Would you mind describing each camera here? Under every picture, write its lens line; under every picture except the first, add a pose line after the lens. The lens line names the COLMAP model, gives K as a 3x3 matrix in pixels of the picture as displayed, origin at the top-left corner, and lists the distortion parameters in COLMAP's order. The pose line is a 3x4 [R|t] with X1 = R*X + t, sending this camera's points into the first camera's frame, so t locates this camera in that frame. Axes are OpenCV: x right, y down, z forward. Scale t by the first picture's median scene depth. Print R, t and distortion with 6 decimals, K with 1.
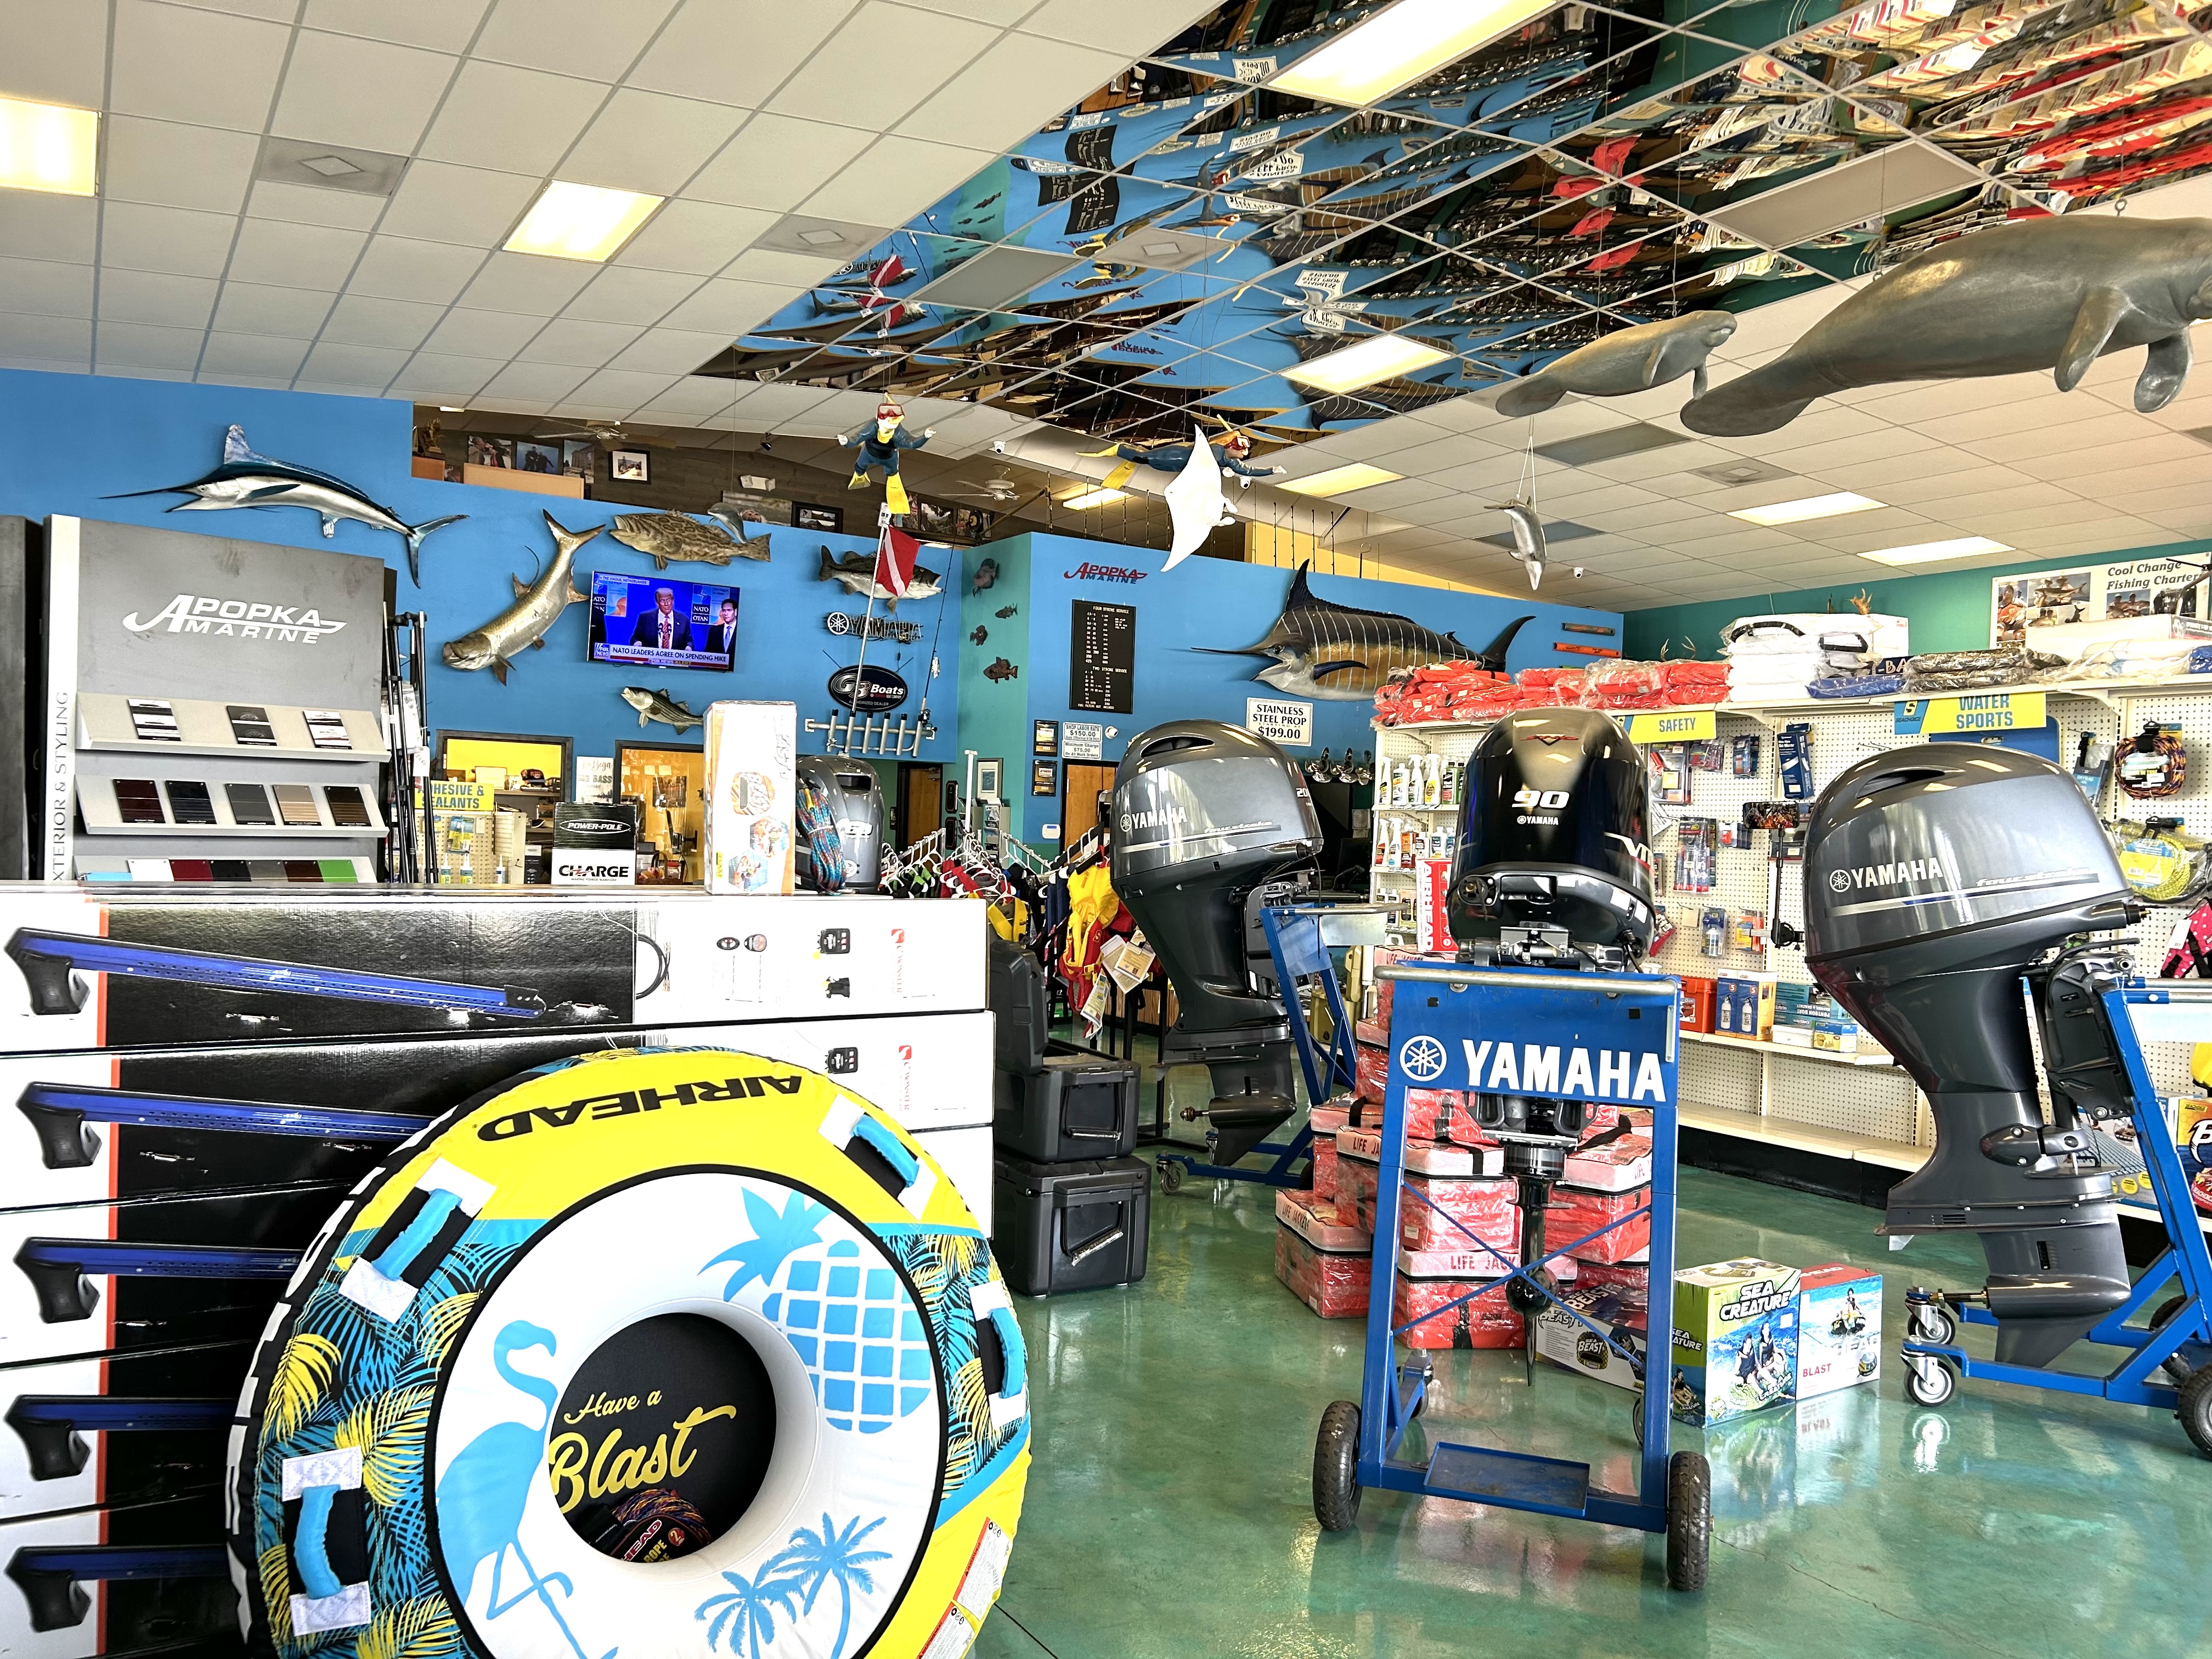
lens RADIAL K [[1648.4, 0, 1105.5], [0, 1648.4, 838.6], [0, 0, 1]] dist [0.029481, -0.006354]
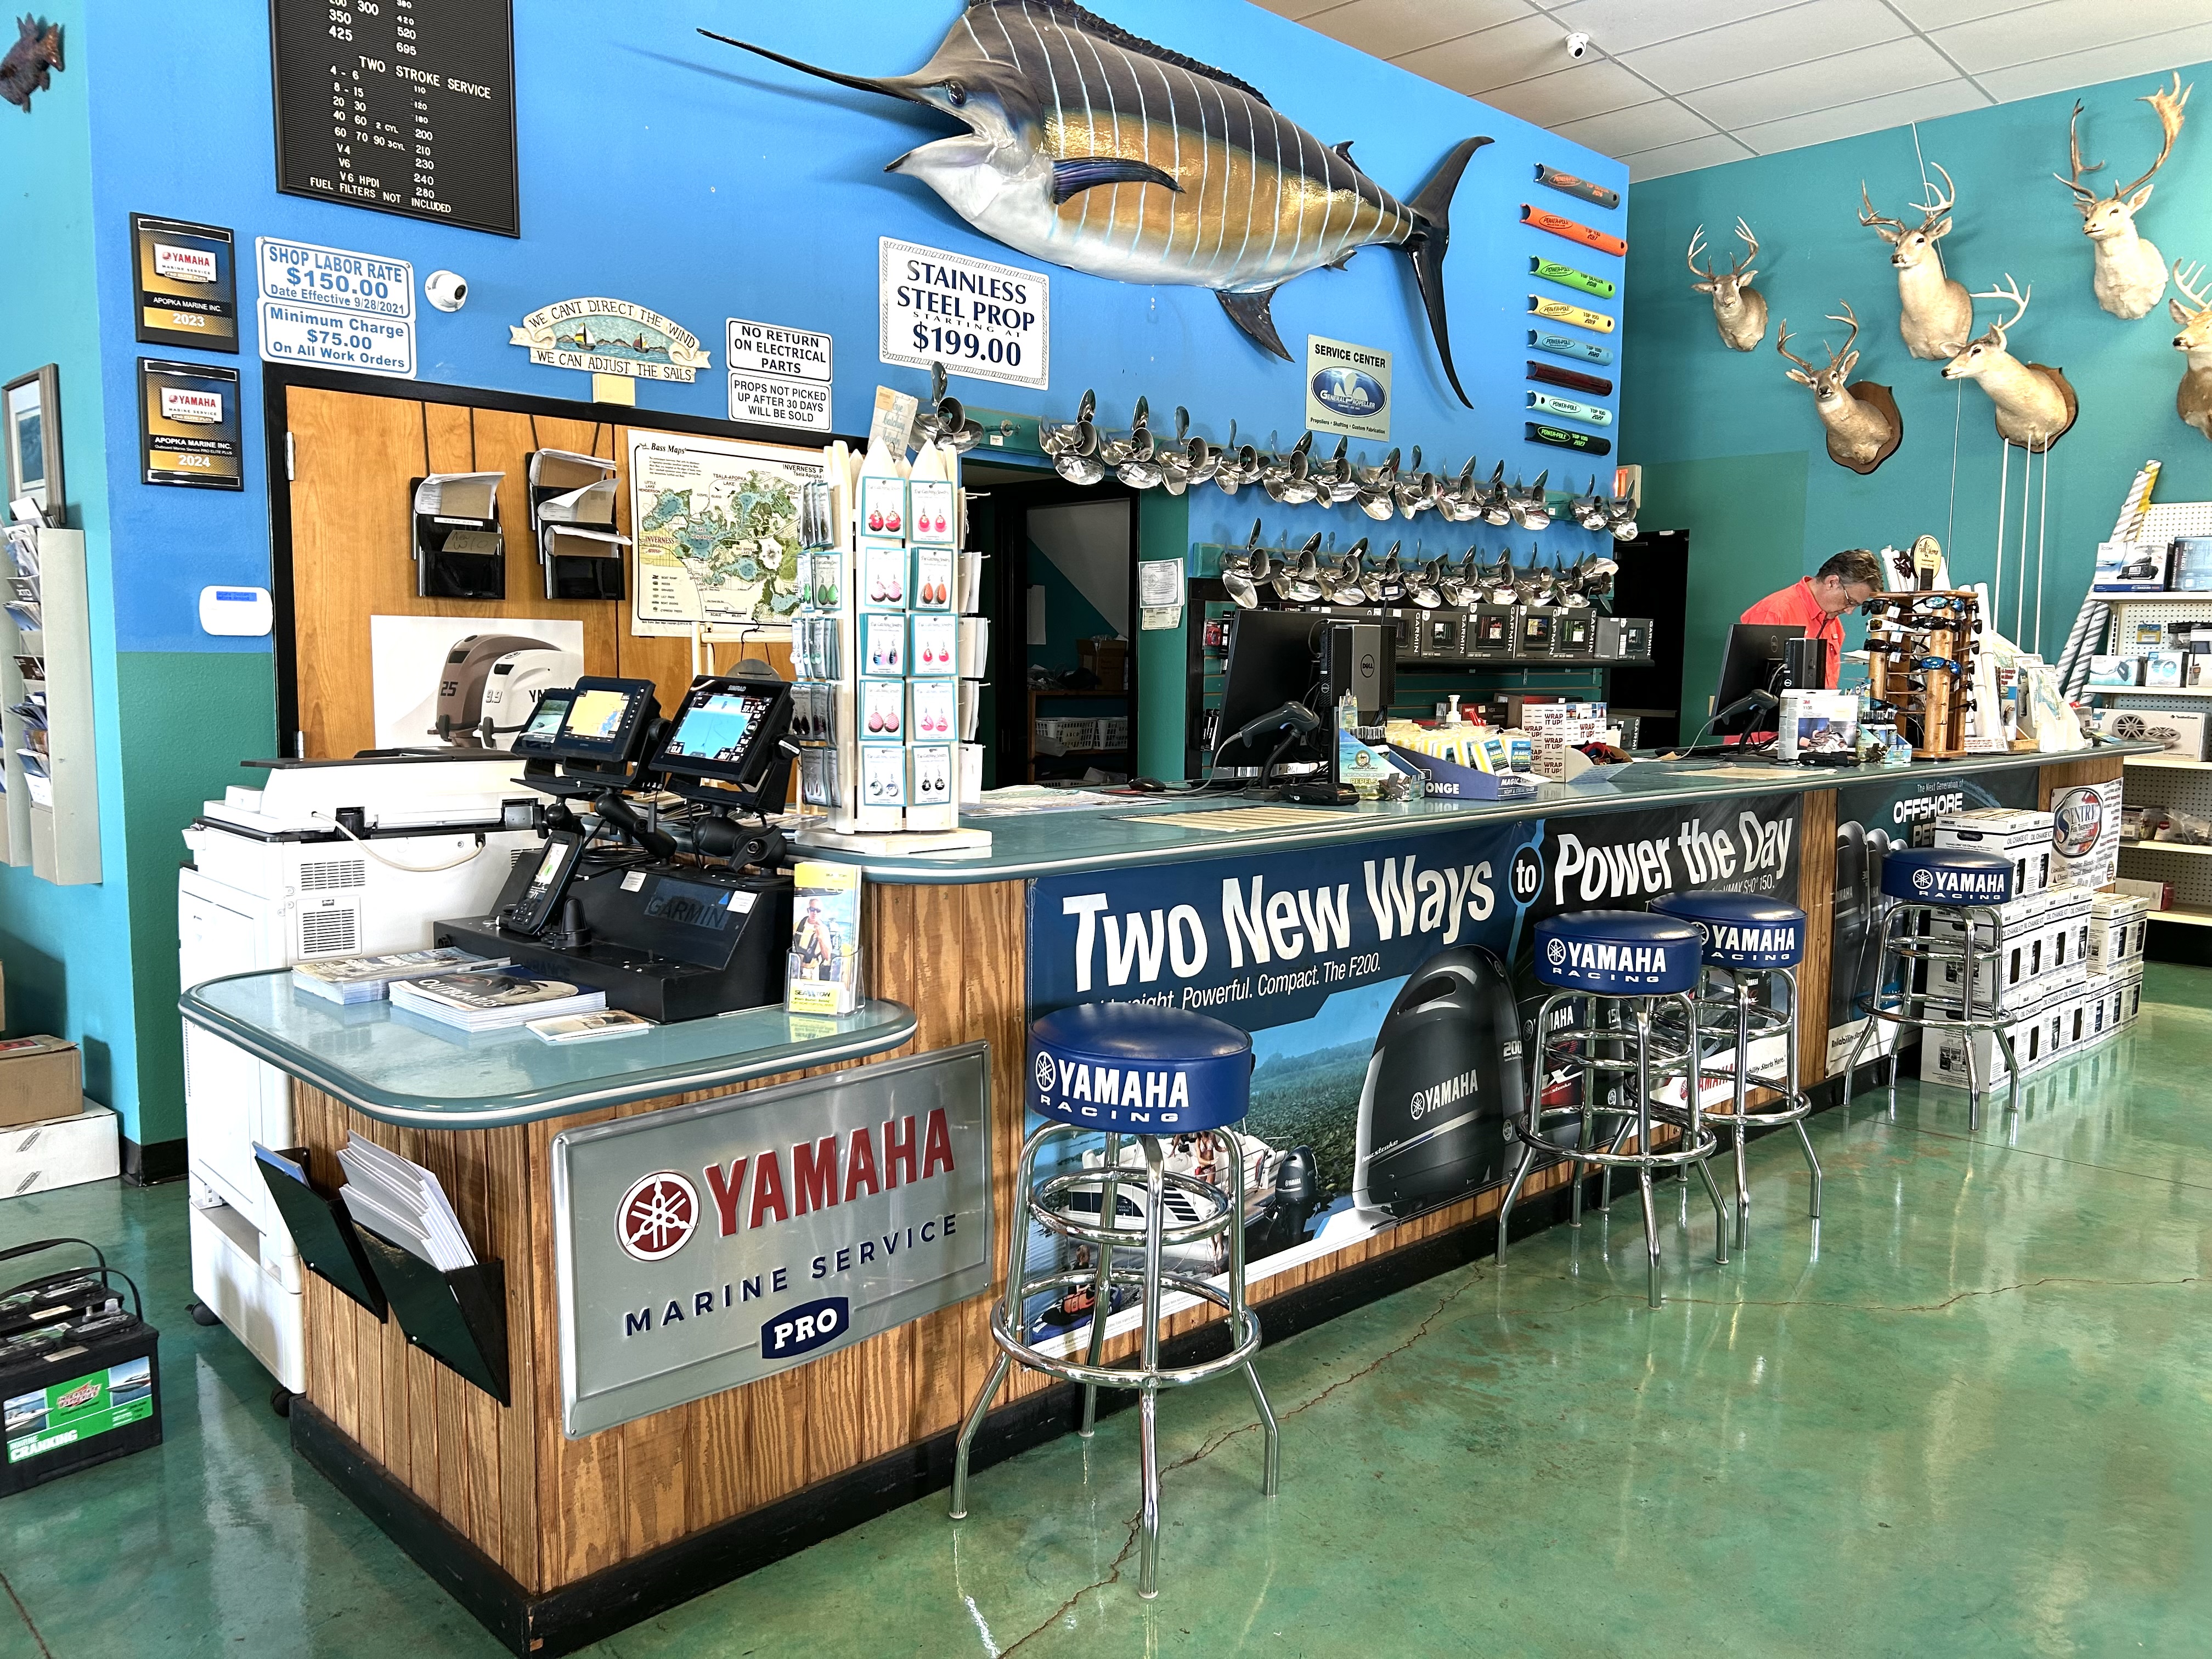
lens RADIAL K [[1648.4, 0, 1107.9], [0, 1648.4, 832.4], [0, 0, 1]] dist [0.029481, -0.006354]
pose [[0.973246, -0.047340, 0.224834, 0.049795], [0.024312, 0.994269, 0.104105, 0.007782], [-0.228474, -0.095854, 0.968820, 0.659935]]
